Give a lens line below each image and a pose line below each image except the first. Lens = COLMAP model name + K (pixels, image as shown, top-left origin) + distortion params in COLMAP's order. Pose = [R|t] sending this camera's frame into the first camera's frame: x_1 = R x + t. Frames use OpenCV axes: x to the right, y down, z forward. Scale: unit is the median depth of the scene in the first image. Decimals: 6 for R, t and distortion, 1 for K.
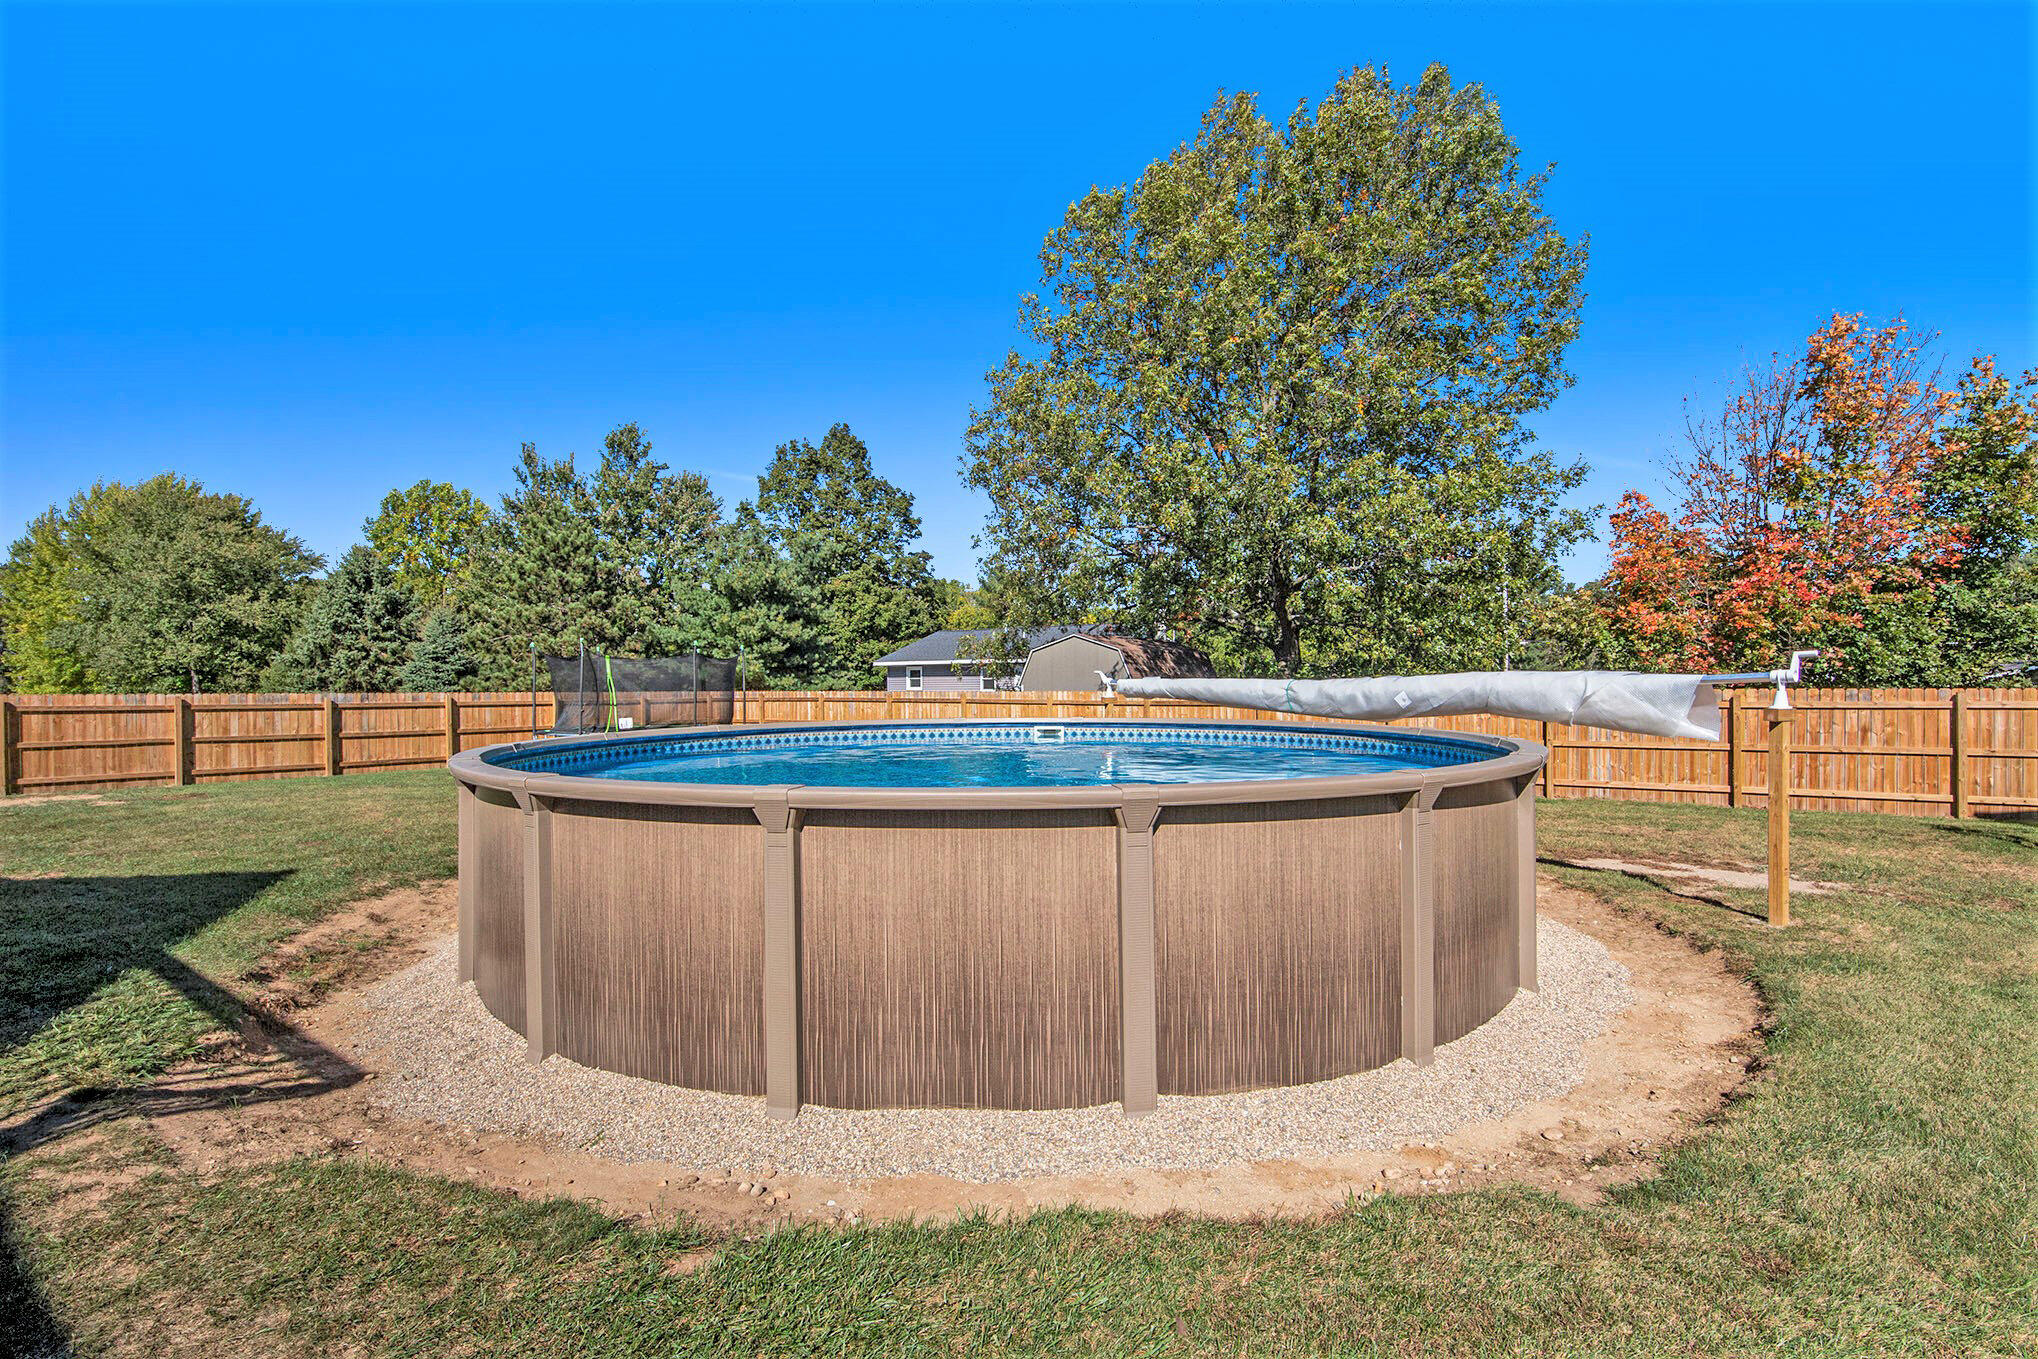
lens RADIAL K [[894.3, 0, 1019.0], [0, 894.3, 679.5], [0, 0, 1]] dist [0.000846, -0.015075]
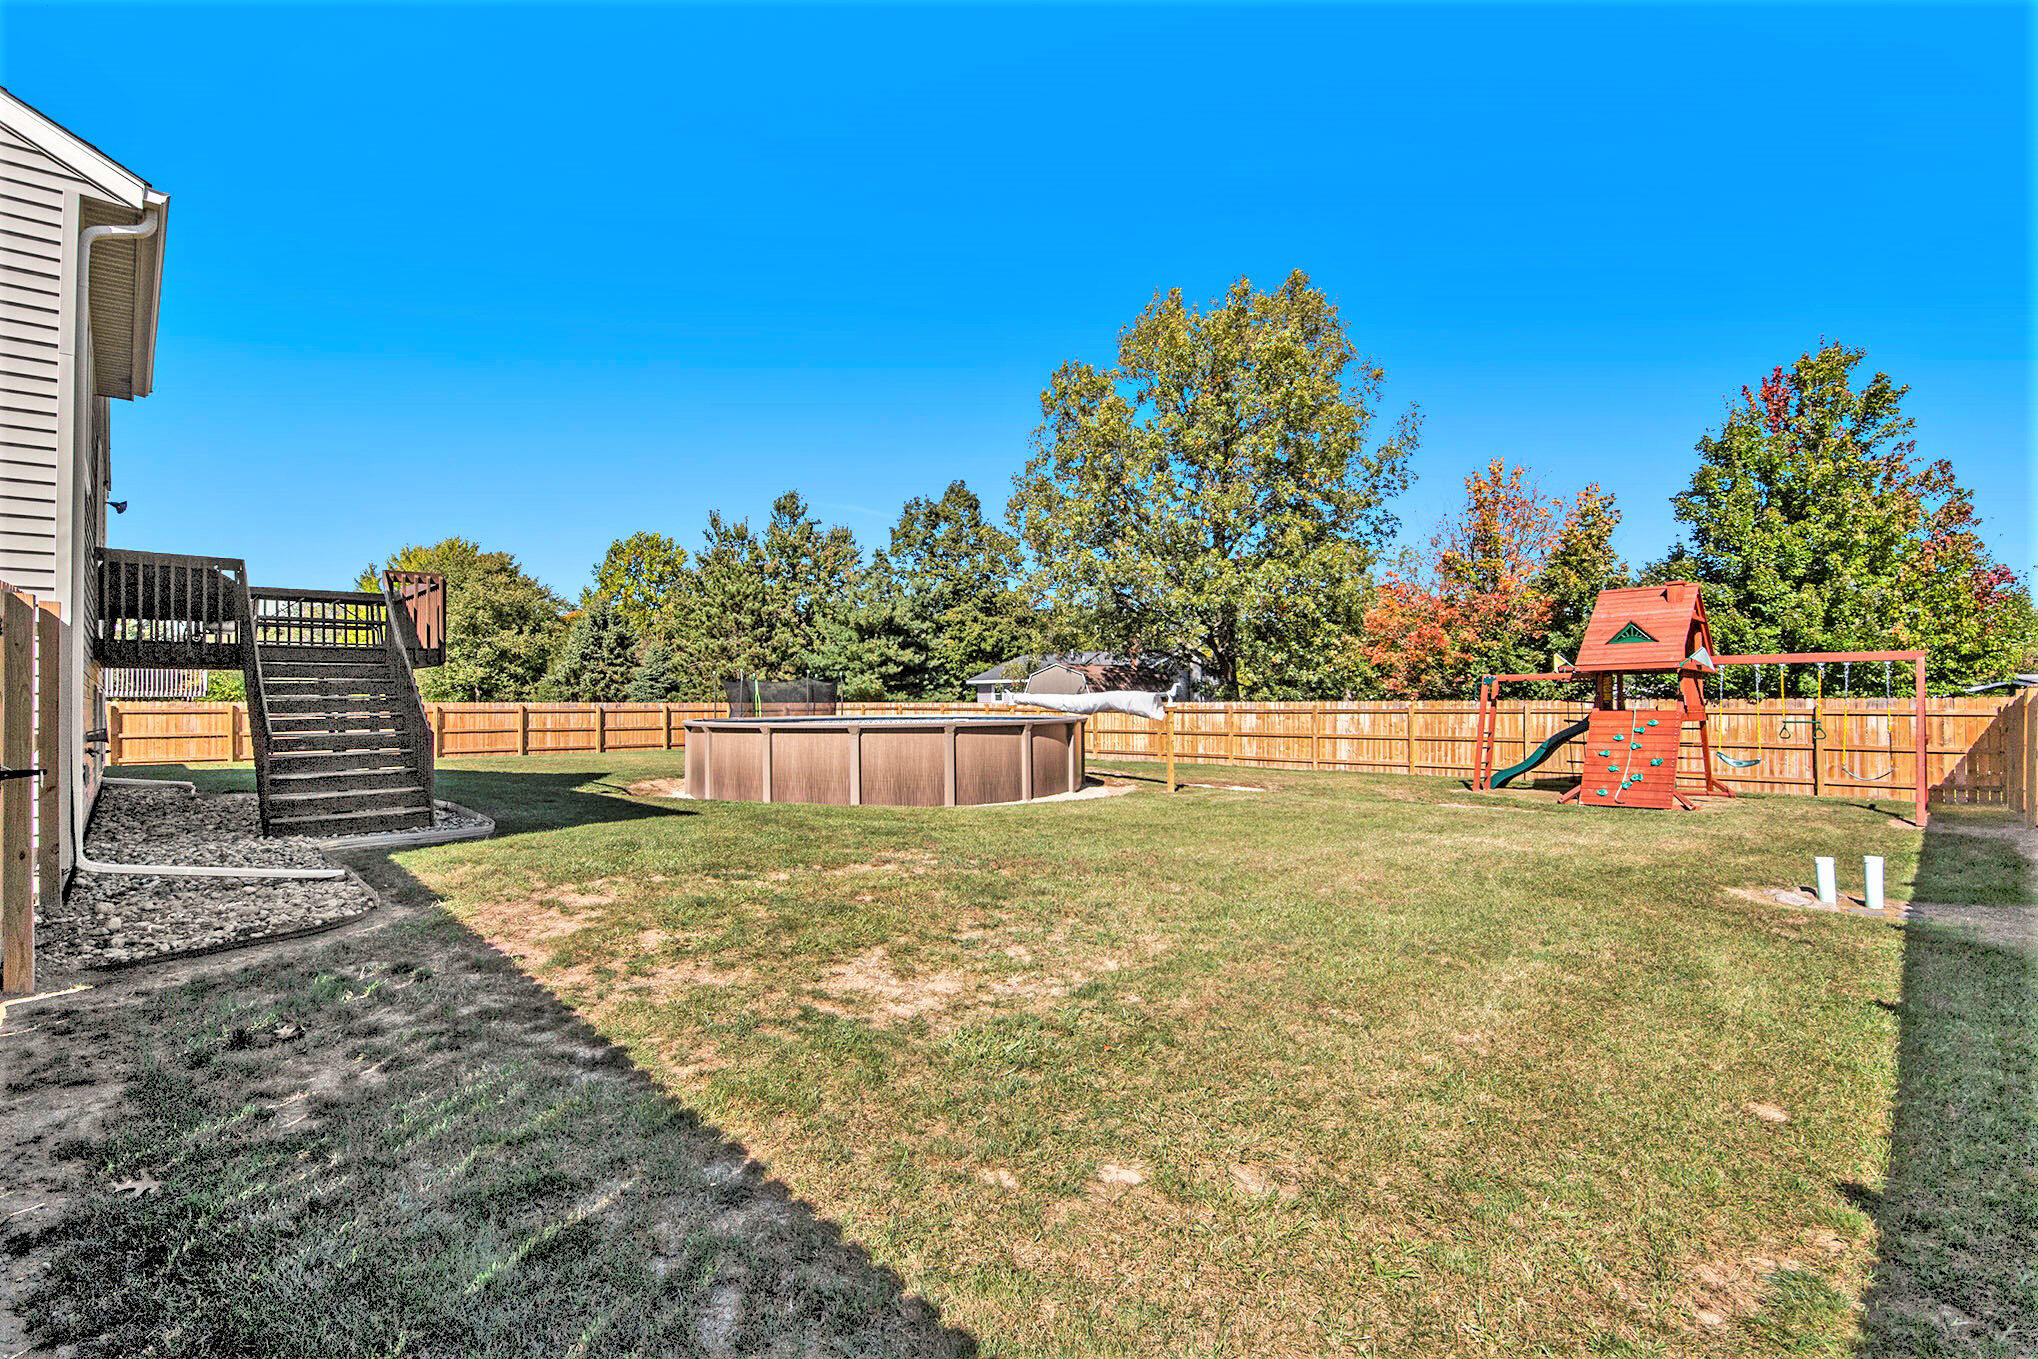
lens RADIAL K [[899.0, 0, 1022.2], [0, 899.0, 687.6], [0, 0, 1]] dist [0.000625, -0.000053]
pose [[0.984831, -0.000313, -0.173518, 0.134126], [-0.001006, 0.999971, -0.007516, -0.000385], [0.173515, 0.007577, 0.984802, -0.236118]]
